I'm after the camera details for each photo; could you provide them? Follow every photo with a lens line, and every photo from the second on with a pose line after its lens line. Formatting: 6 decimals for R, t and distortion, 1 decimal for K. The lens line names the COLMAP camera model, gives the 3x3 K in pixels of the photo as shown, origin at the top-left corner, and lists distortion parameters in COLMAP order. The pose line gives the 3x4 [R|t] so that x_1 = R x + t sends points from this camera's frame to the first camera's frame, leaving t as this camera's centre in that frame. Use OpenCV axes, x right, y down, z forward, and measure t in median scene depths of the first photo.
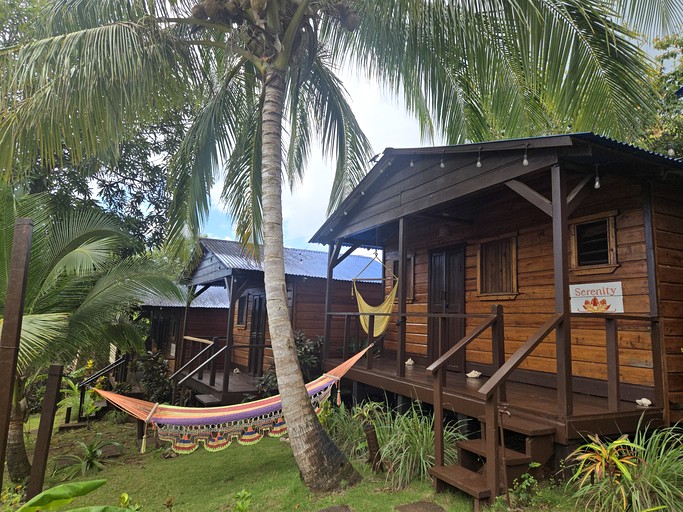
lens RADIAL K [[502.9, 0, 359.9], [0, 502.9, 254.2], [0, 0, 1]] dist [0.059246, 0.000658]
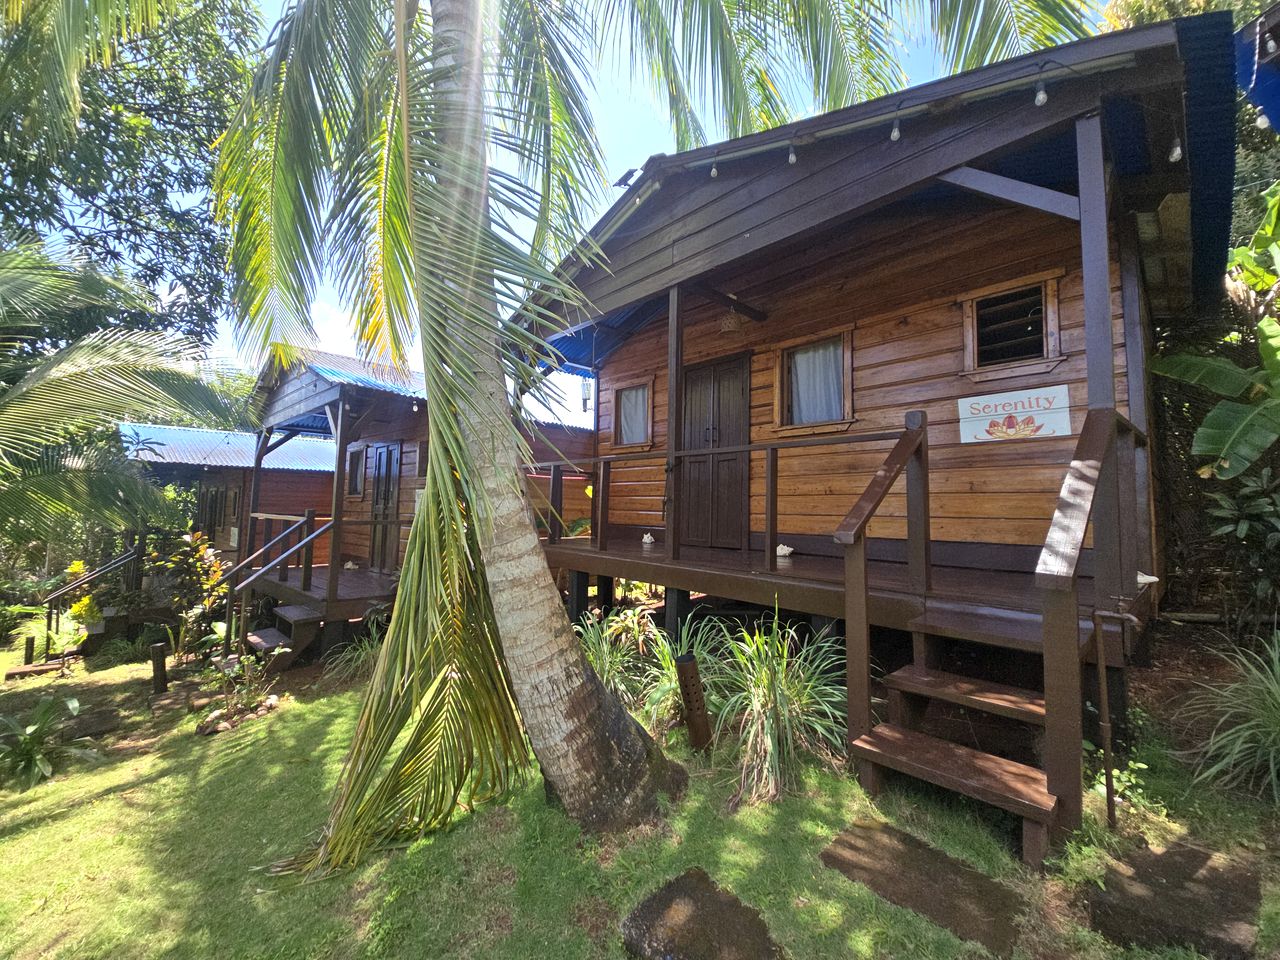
lens RADIAL K [[516.8, 0, 640.0], [0, 516.8, 480.0], [0, 0, 1]] dist [0.000018, -0.000191]
pose [[0.957692, 0.003250, 0.287778, -0.128850], [-0.023471, 0.997487, 0.066842, 0.113329], [-0.286838, -0.070769, 0.955362, 0.448833]]
